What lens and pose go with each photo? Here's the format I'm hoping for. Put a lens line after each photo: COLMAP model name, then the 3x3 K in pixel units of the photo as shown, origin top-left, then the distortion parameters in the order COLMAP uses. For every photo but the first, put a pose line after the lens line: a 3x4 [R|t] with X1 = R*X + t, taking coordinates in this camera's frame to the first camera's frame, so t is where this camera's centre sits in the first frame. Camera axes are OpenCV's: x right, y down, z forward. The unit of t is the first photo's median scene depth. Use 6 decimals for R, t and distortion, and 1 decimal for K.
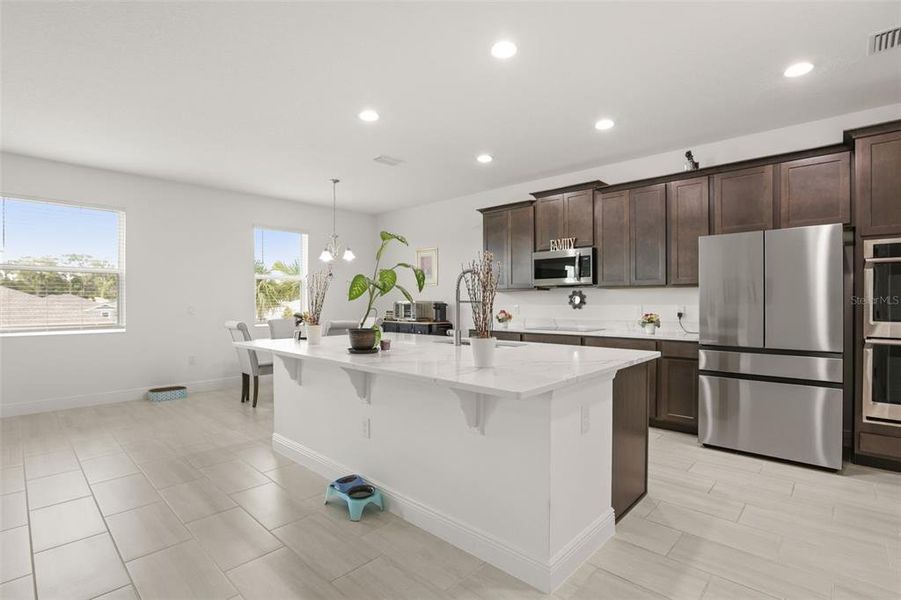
lens RADIAL K [[433.5, 0, 444.8], [0, 433.5, 304.6], [0, 0, 1]] dist [-0.015651, 0.000177]
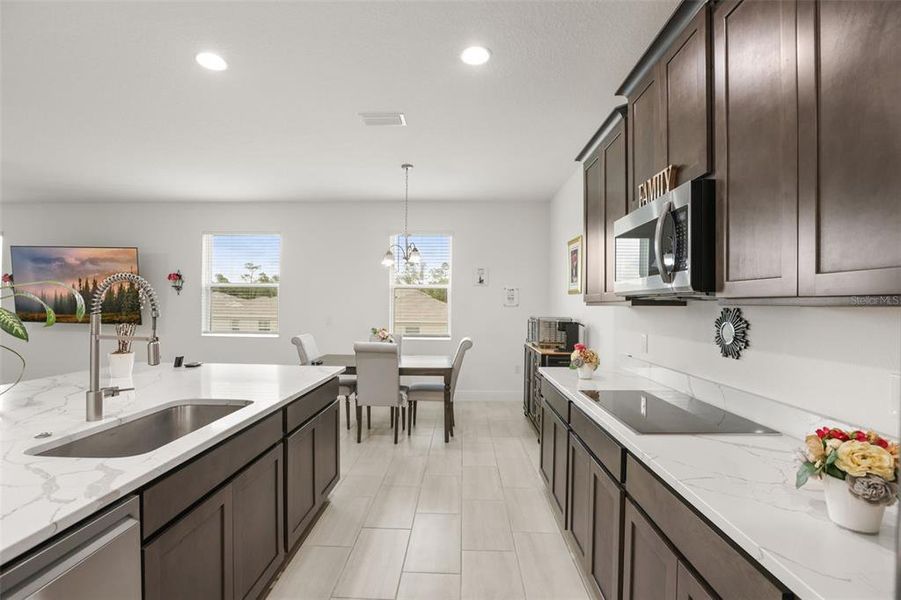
lens RADIAL K [[413.6, 0, 452.8], [0, 413.6, 298.3], [0, 0, 1]] dist [-0.022438, 0.000343]
pose [[0.675376, -0.001303, -0.737472, 0.404027], [-0.020050, 0.999596, -0.020127, -0.028416], [0.737201, 0.028380, 0.675078, 0.600043]]
